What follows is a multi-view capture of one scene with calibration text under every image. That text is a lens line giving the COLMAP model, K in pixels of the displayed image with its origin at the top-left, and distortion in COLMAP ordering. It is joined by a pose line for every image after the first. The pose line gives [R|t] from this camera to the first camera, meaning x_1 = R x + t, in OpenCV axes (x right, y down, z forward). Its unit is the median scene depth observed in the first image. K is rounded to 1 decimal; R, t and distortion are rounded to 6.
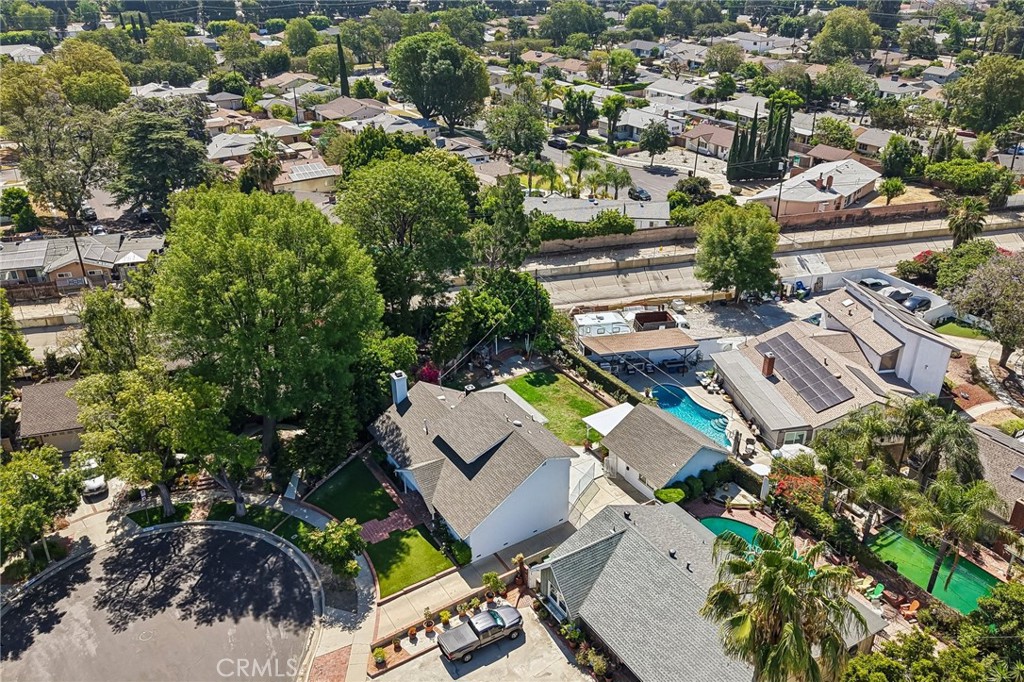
lens RADIAL K [[809.2, 0, 513.7], [0, 809.2, 339.4], [0, 0, 1]] dist [0.039404, -0.056772]
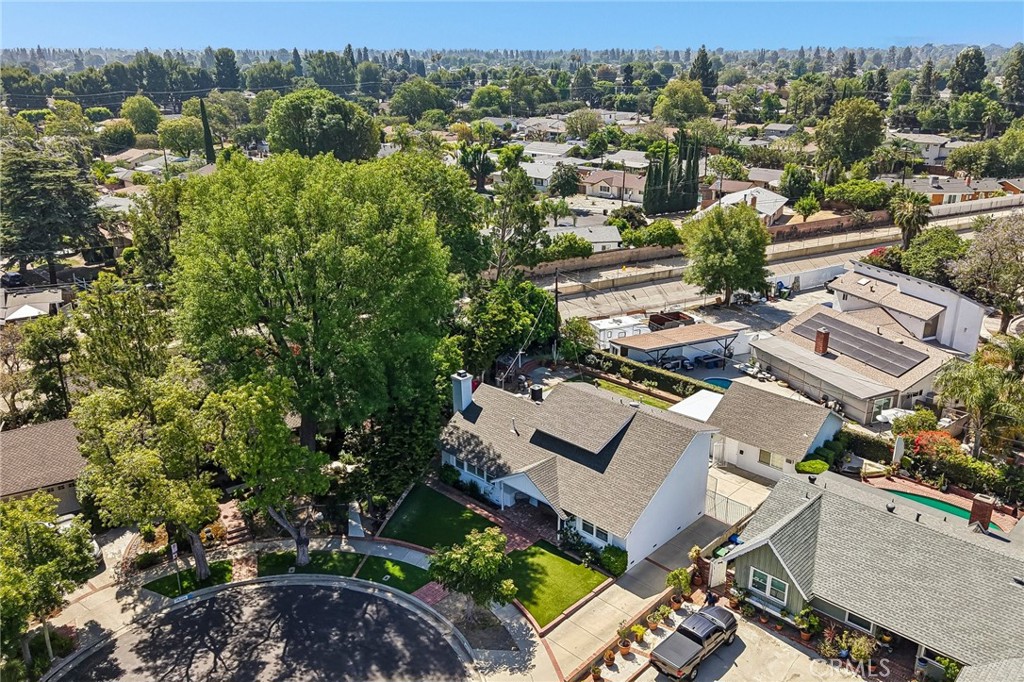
lens RADIAL K [[809.2, 0, 515.0], [0, 809.2, 341.0], [0, 0, 1]] dist [0.039404, -0.056772]
pose [[0.971788, -0.084348, 0.220258, -0.236763], [0.110394, 0.987922, -0.108738, 0.092310], [-0.208426, 0.129986, 0.969362, 0.155184]]
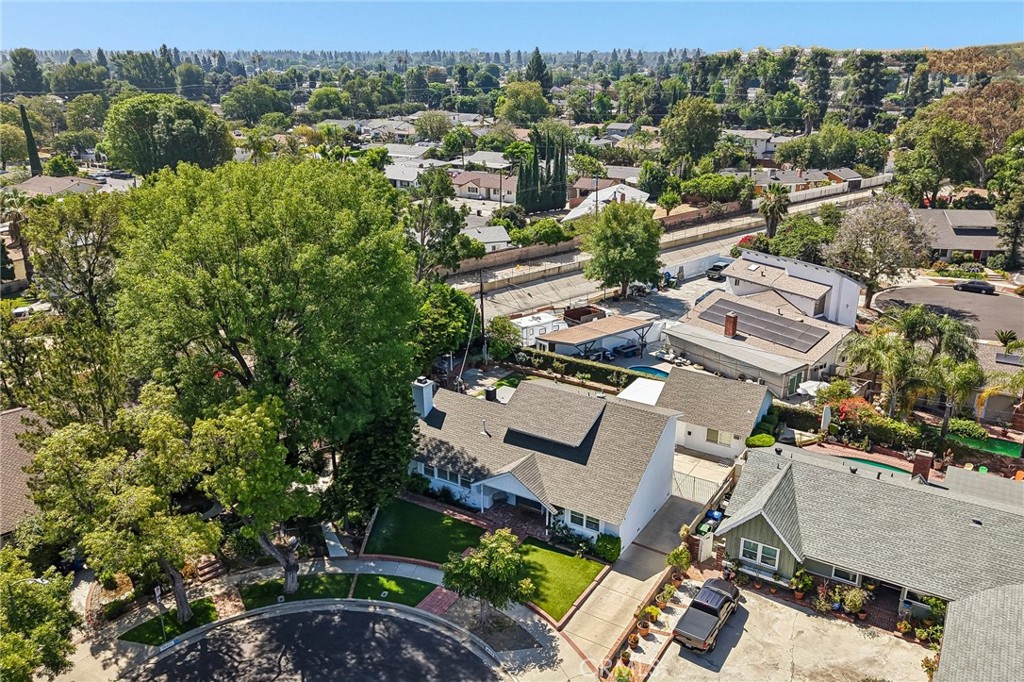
lens RADIAL K [[809.2, 0, 515.4], [0, 809.2, 340.8], [0, 0, 1]] dist [0.039404, -0.056772]
pose [[0.900035, -0.148838, 0.409615, -0.340011], [0.197789, 0.977008, -0.079588, 0.076420], [-0.388351, 0.152649, 0.908780, 0.184252]]
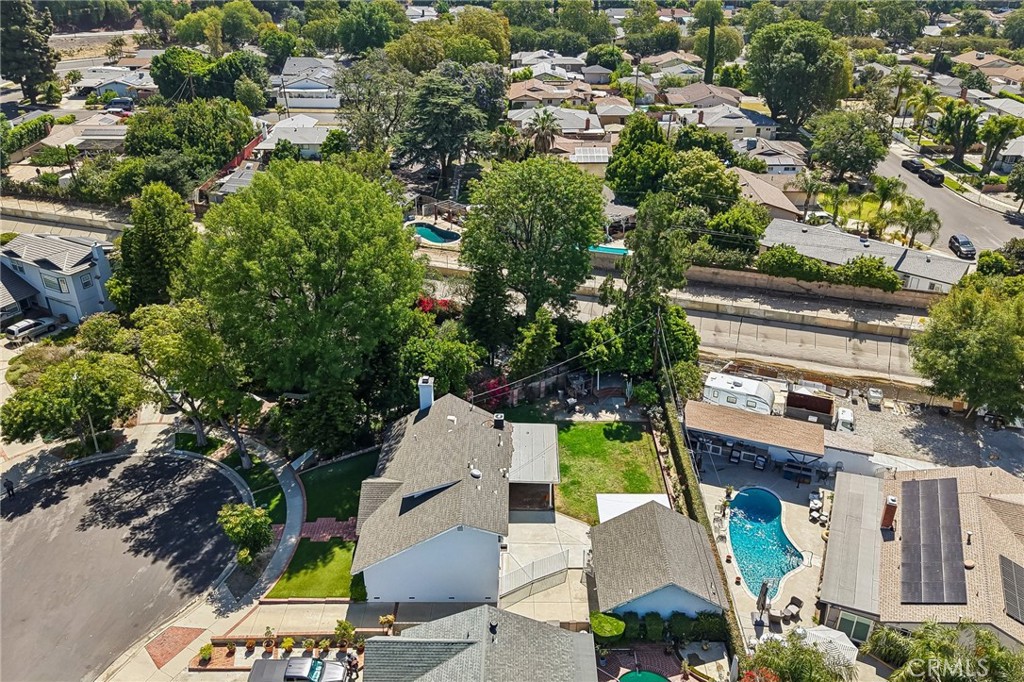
lens RADIAL K [[809.2, 0, 514.8], [0, 809.2, 338.8], [0, 0, 1]] dist [0.039404, -0.056772]
pose [[0.841685, 0.257399, -0.474671, 0.331119], [-0.245954, 0.965338, 0.087347, -0.097058], [0.480701, 0.043228, 0.875818, 0.197558]]
